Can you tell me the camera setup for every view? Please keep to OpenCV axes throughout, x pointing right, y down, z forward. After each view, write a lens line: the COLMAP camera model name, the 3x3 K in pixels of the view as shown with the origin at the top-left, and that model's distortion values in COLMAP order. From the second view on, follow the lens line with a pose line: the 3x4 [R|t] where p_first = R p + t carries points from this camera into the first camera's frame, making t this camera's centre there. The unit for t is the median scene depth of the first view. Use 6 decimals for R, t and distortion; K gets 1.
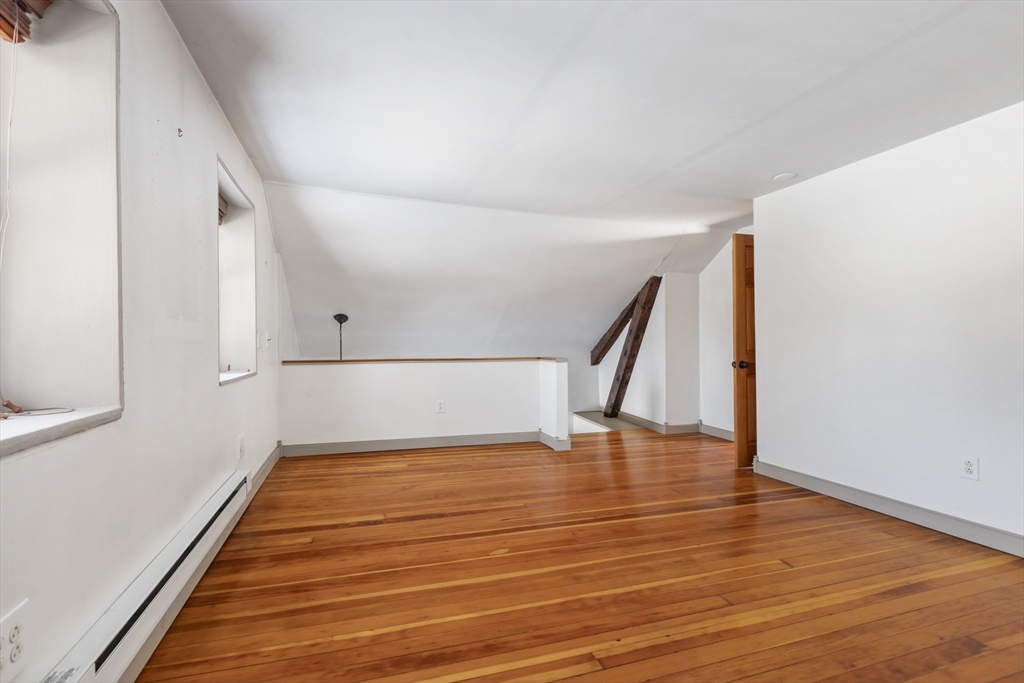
lens RADIAL K [[462.5, 0, 510.7], [0, 462.5, 337.0], [0, 0, 1]] dist [-0.000841, -0.000640]
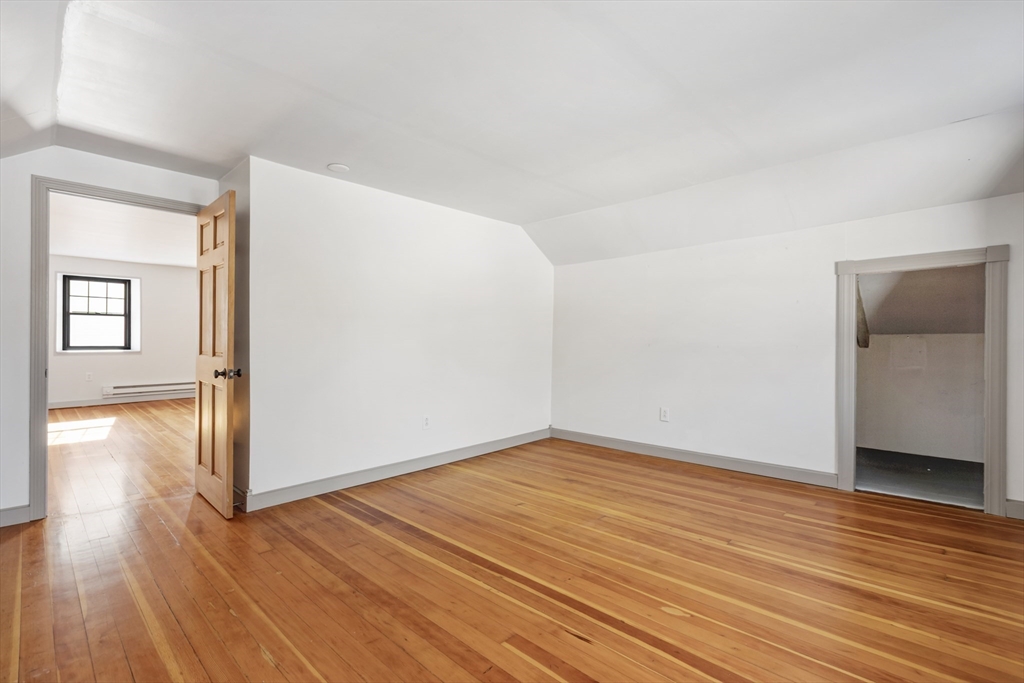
lens RADIAL K [[462.5, 0, 510.7], [0, 462.5, 337.0], [0, 0, 1]] dist [-0.000841, -0.000640]
pose [[-0.460995, 0.007969, 0.887367, -0.608090], [-0.013415, 0.999783, -0.015948, 0.014589], [-0.887301, -0.019256, -0.460788, 1.648853]]
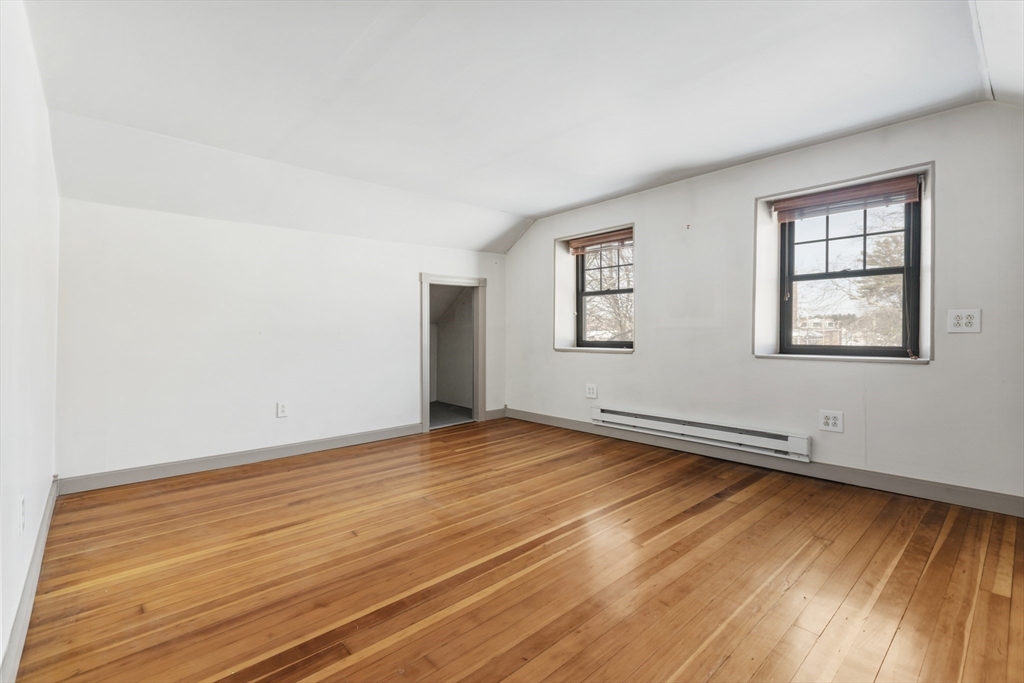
lens RADIAL K [[458.5, 0, 509.0], [0, 458.5, 339.0], [0, 0, 1]] dist [-0.000183, -0.000143]
pose [[-0.921289, 0.009230, -0.388769, 0.669382], [0.009517, 0.999954, 0.001187, 0.037523], [0.388762, -0.002607, -0.921335, 2.103918]]
